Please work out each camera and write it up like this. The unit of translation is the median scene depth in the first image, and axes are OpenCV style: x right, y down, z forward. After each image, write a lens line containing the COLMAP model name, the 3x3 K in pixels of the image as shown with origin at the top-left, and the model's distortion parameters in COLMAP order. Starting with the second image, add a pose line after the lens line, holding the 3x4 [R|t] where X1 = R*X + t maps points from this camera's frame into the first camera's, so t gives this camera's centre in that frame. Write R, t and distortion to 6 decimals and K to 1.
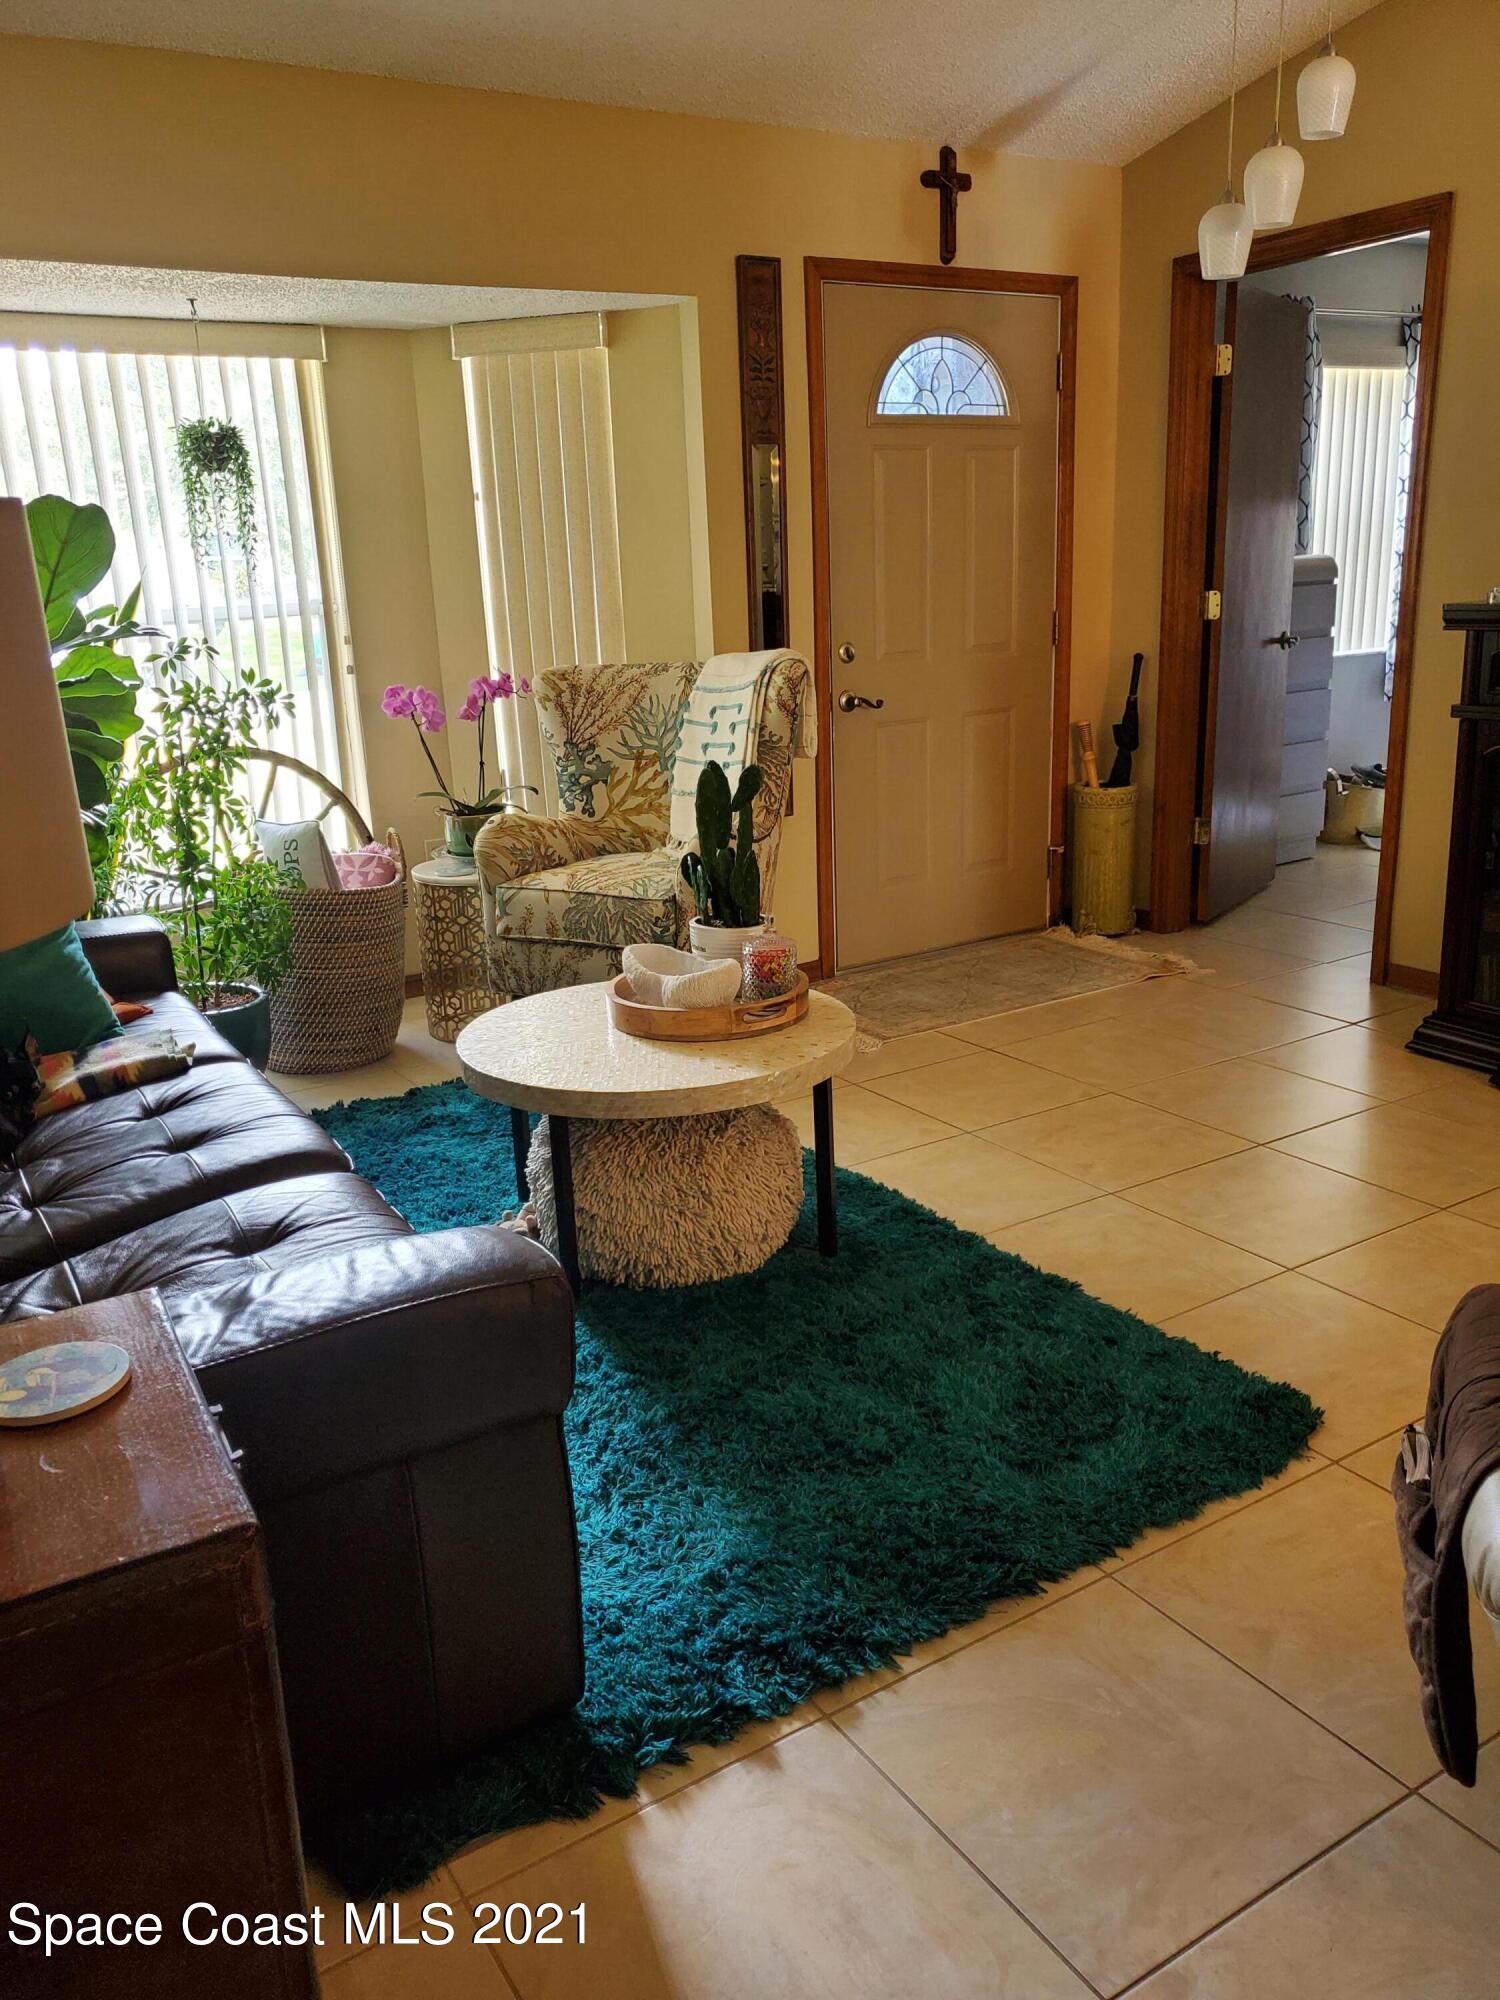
lens RADIAL K [[1553.6, 0, 750.6], [0, 1553.6, 1036.5], [0, 0, 1]] dist [0.013928, -0.009033]
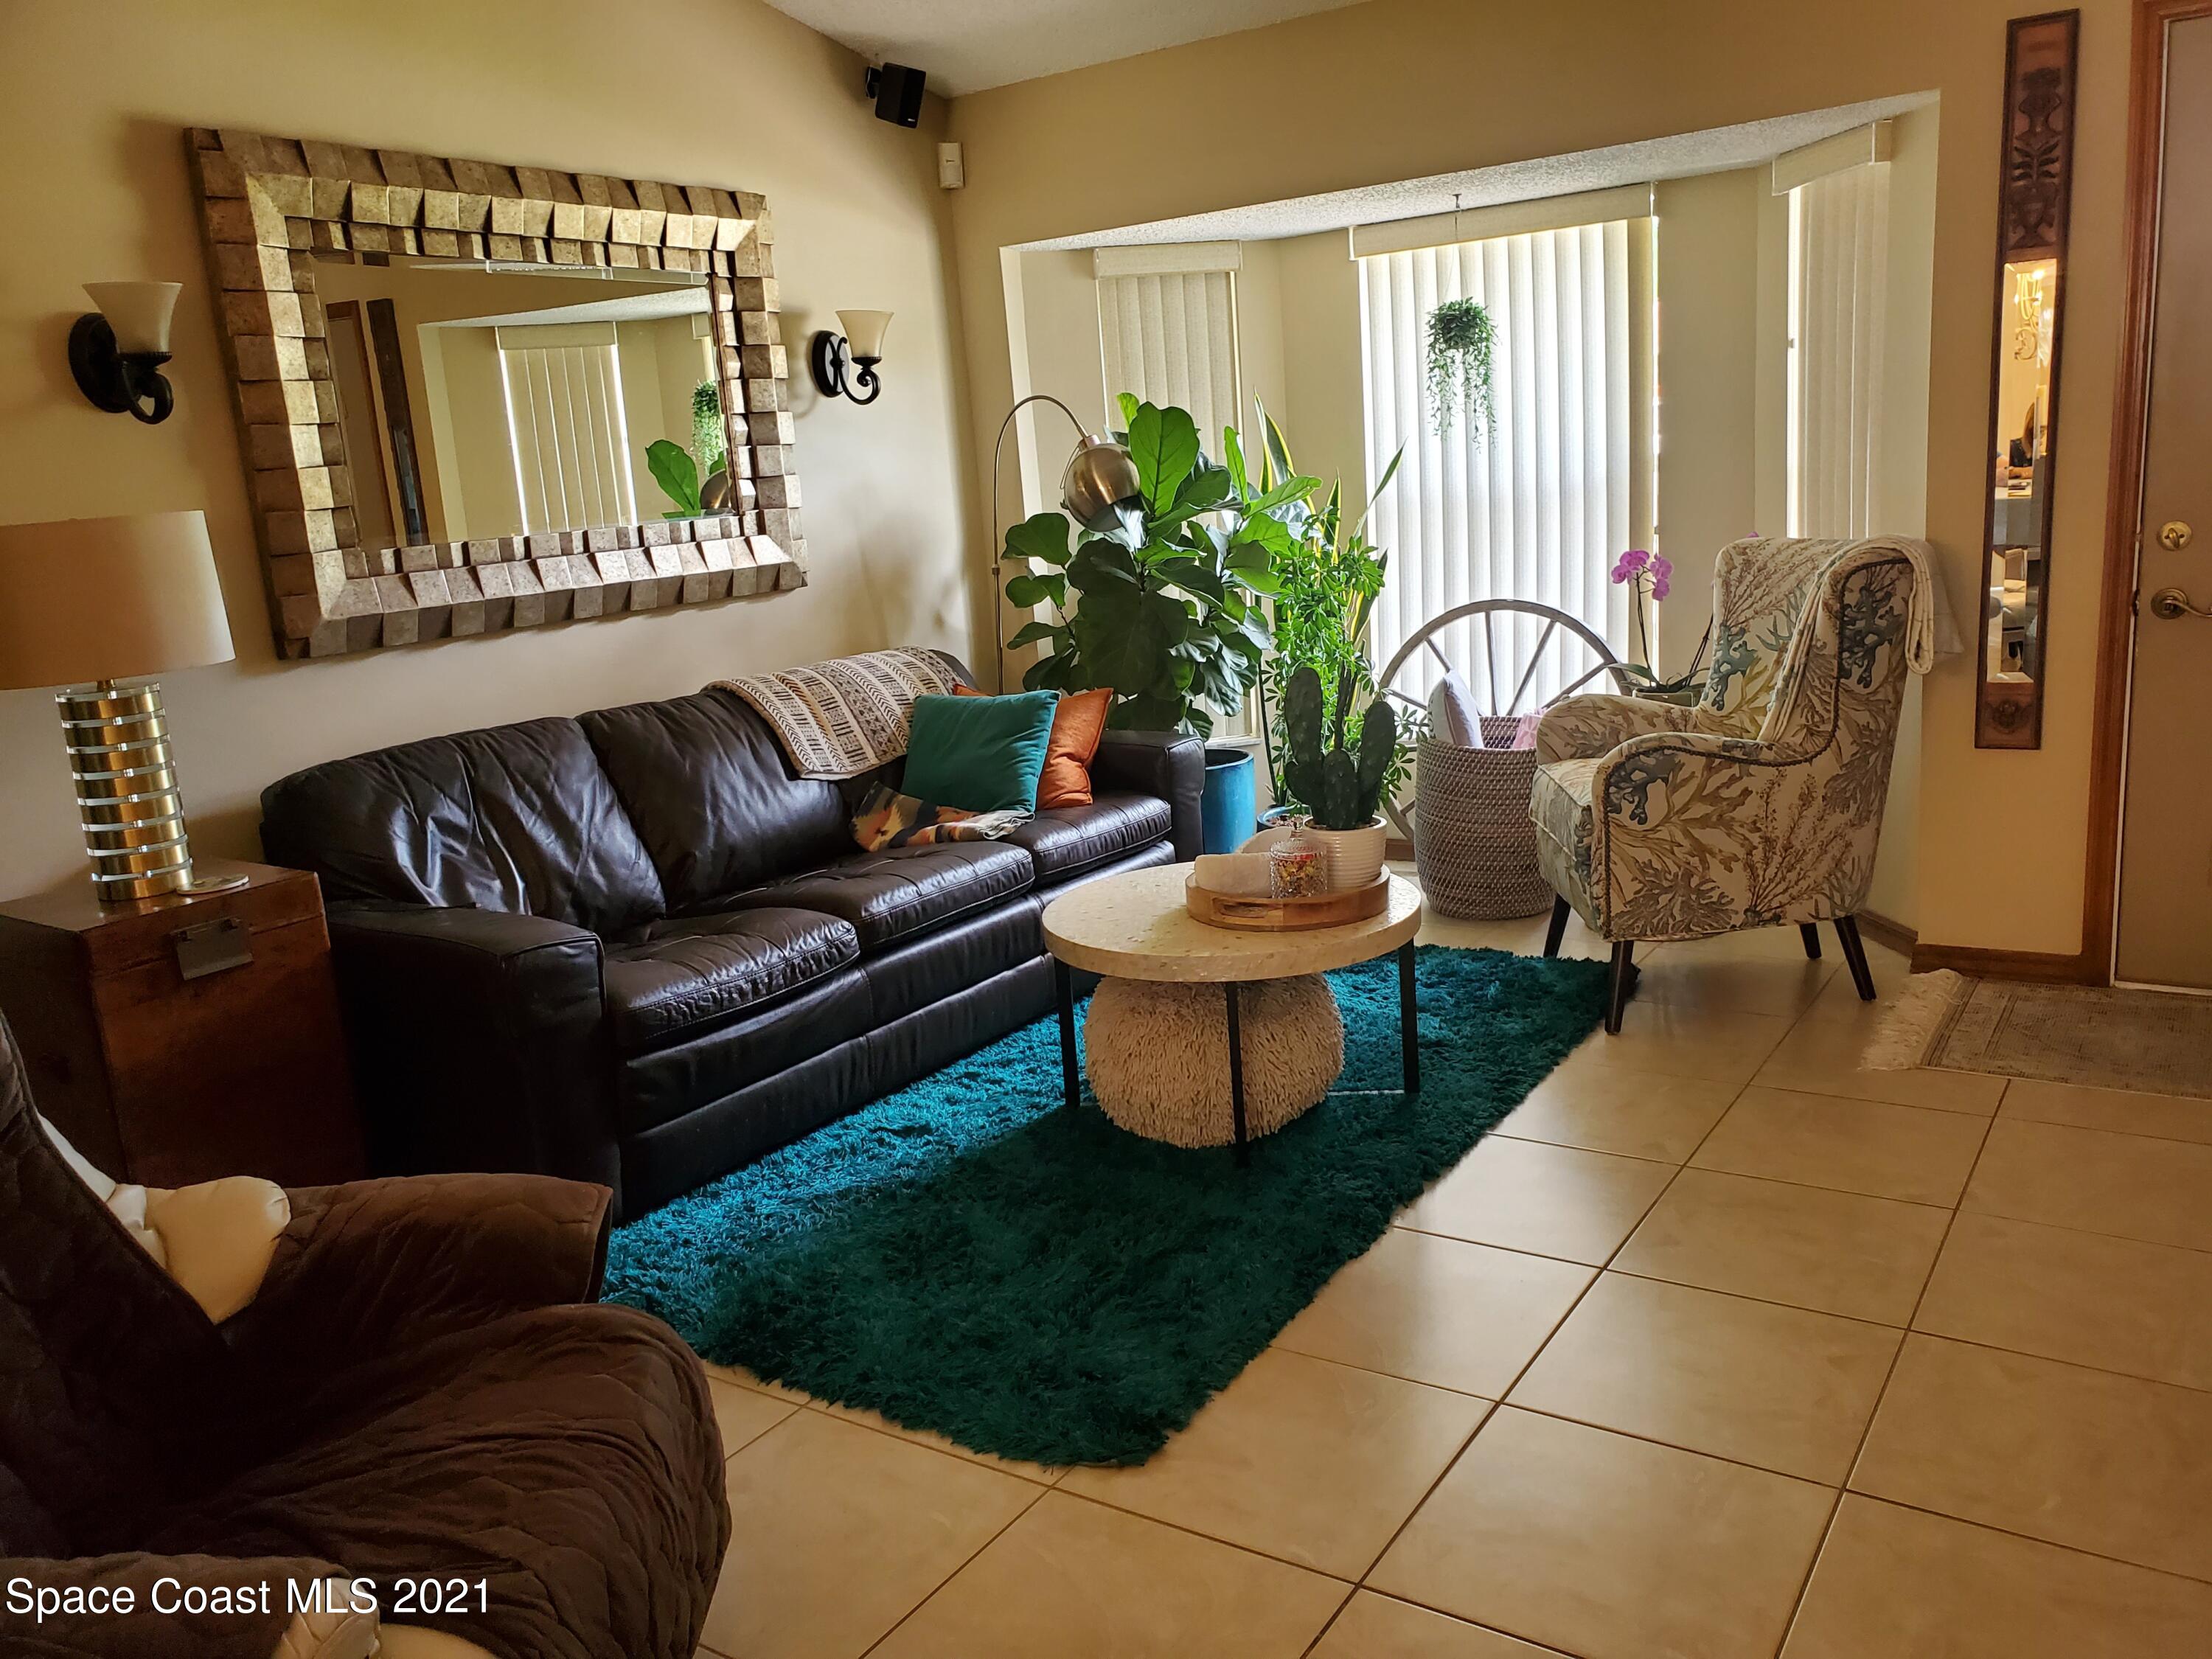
lens RADIAL K [[1718.3, 0, 1106.0], [0, 1718.3, 829.5], [0, 0, 1]] dist [0.013928, -0.009033]
pose [[0.408810, 0.198000, -0.890882, 0.636829], [-0.223879, 0.968110, 0.112430, -0.110642], [0.884733, 0.153487, 0.440101, 0.289745]]
